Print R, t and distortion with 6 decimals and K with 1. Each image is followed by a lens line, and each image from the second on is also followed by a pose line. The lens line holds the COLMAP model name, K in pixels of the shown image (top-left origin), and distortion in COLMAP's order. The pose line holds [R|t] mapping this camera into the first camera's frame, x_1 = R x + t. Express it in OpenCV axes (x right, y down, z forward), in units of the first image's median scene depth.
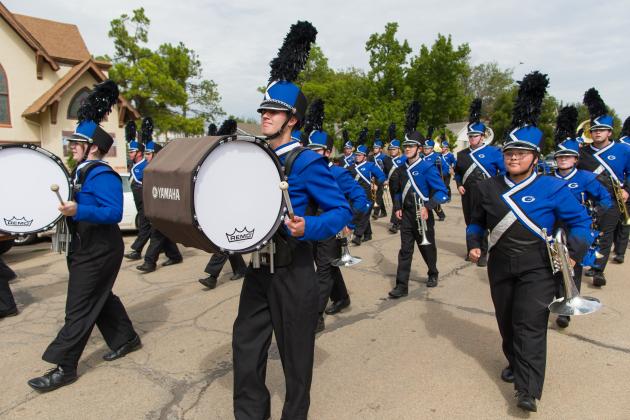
lens RADIAL K [[427.1, 0, 316.1], [0, 427.1, 210.0], [0, 0, 1]] dist [0.009594, 0.000944]
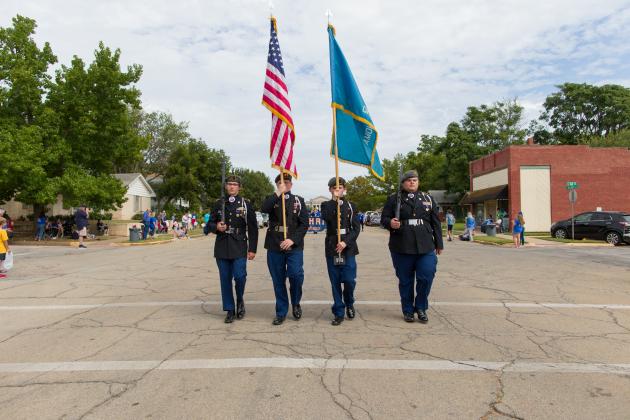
lens RADIAL K [[427.1, 0, 317.8], [0, 427.1, 208.1], [0, 0, 1]] dist [0.009594, 0.000944]
pose [[0.739009, 0.036168, 0.672724, 0.075307], [0.058505, 0.991340, -0.117568, -0.028715], [-0.671151, 0.126241, 0.730493, 0.237060]]
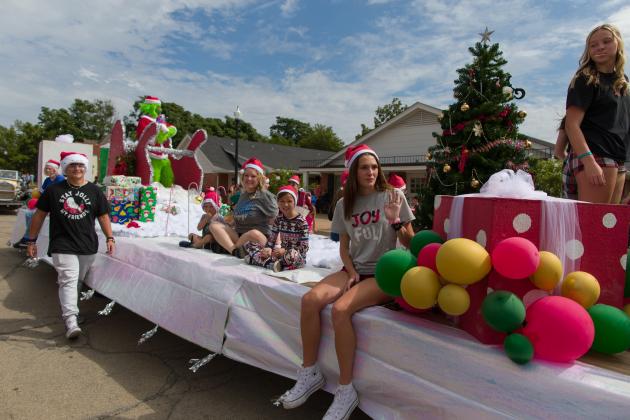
lens RADIAL K [[427.1, 0, 315.5], [0, 427.1, 209.0], [0, 0, 1]] dist [0.009594, 0.000944]
pose [[0.054536, -0.016665, 0.998373, -0.602225], [0.068040, 0.997599, 0.012935, 0.058374], [-0.996191, 0.067224, 0.055539, -0.350295]]
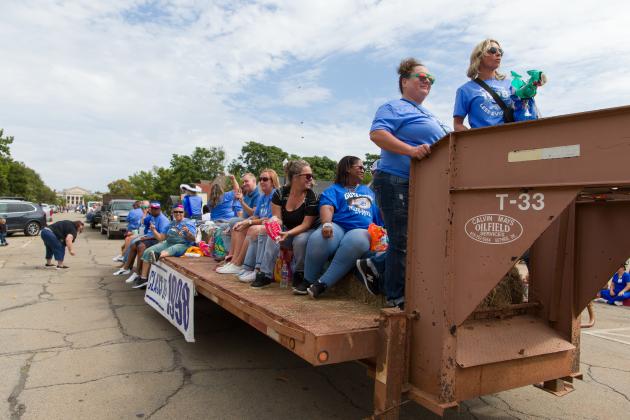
lens RADIAL K [[427.1, 0, 311.1], [0, 427.1, 207.7], [0, 0, 1]] dist [0.009594, 0.000944]
pose [[0.312693, 0.062822, 0.947774, -0.737497], [0.057279, 0.994747, -0.084833, 0.081254], [-0.948126, 0.080814, 0.307453, -0.509286]]
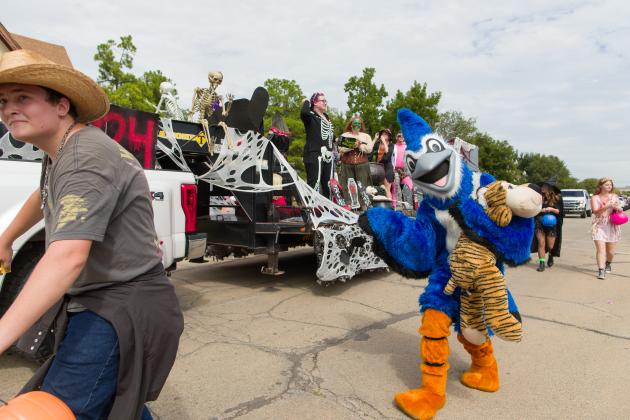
lens RADIAL K [[427.1, 0, 315.4], [0, 427.1, 210.4], [0, 0, 1]] dist [0.009594, 0.000944]
pose [[0.995307, 0.047413, 0.084353, -0.031796], [-0.040511, 0.995831, -0.081732, 0.008714], [-0.087877, 0.077931, 0.993078, -0.018573]]
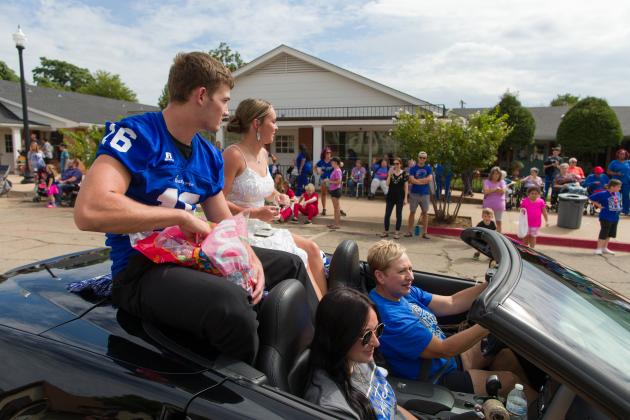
lens RADIAL K [[427.1, 0, 312.5], [0, 427.1, 205.0], [0, 0, 1]] dist [0.009594, 0.000944]
pose [[-0.409050, -0.090972, 0.907966, -0.468674], [0.086441, 0.986681, 0.137801, 0.044835], [-0.908408, 0.134853, -0.395738, -0.270623]]
